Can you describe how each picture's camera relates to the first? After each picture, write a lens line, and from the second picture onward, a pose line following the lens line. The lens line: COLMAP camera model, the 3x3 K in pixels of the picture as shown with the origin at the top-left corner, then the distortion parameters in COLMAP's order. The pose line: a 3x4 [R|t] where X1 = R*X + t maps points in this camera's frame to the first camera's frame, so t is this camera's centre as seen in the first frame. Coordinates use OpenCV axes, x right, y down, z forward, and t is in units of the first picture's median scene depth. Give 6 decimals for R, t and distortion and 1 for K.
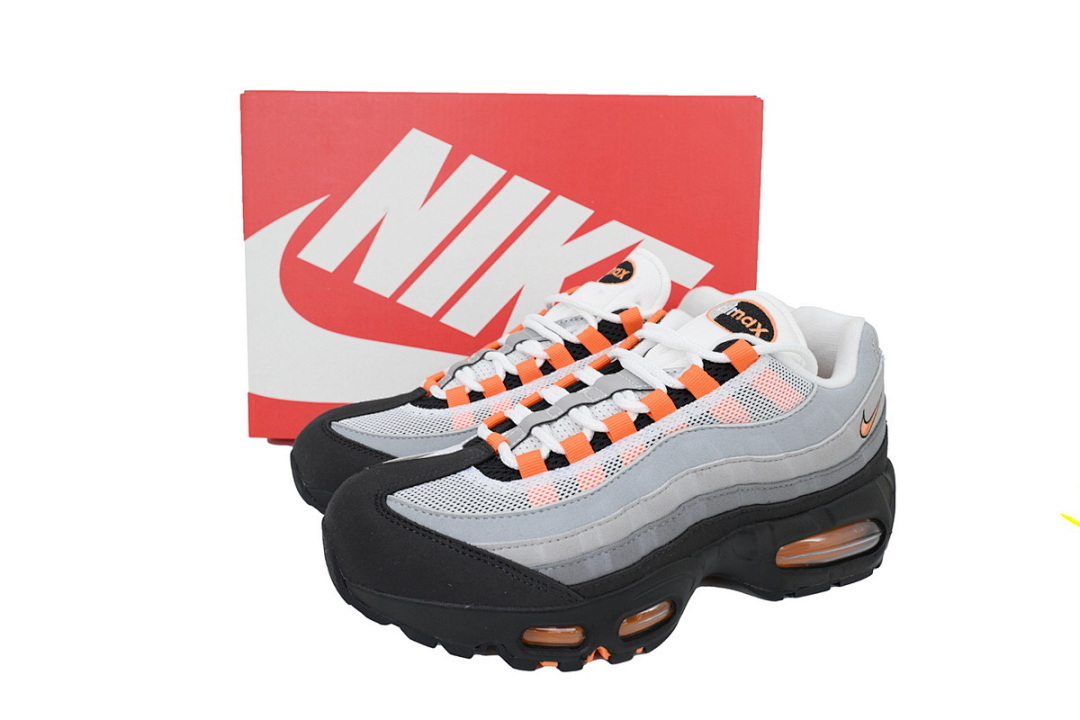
lens RADIAL K [[751.4, 0, 540.0], [0, 751.4, 360.0], [0, 0, 1]] dist [-0.001585, -0.000399]
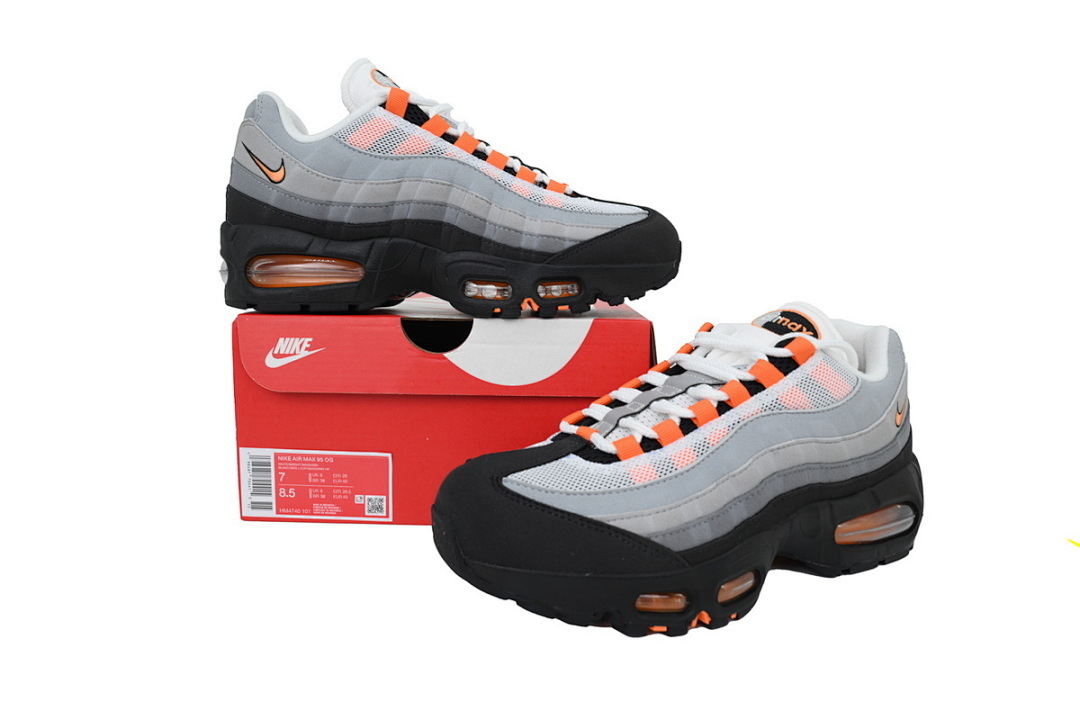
lens RADIAL K [[751.4, 0, 540.0], [0, 751.4, 360.0], [0, 0, 1]] dist [-0.001585, -0.000399]
pose [[0.994664, -0.013287, 0.102305, -0.249573], [0.023733, 0.994545, -0.101572, 0.119016], [-0.100397, 0.103458, 0.989554, -0.087111]]
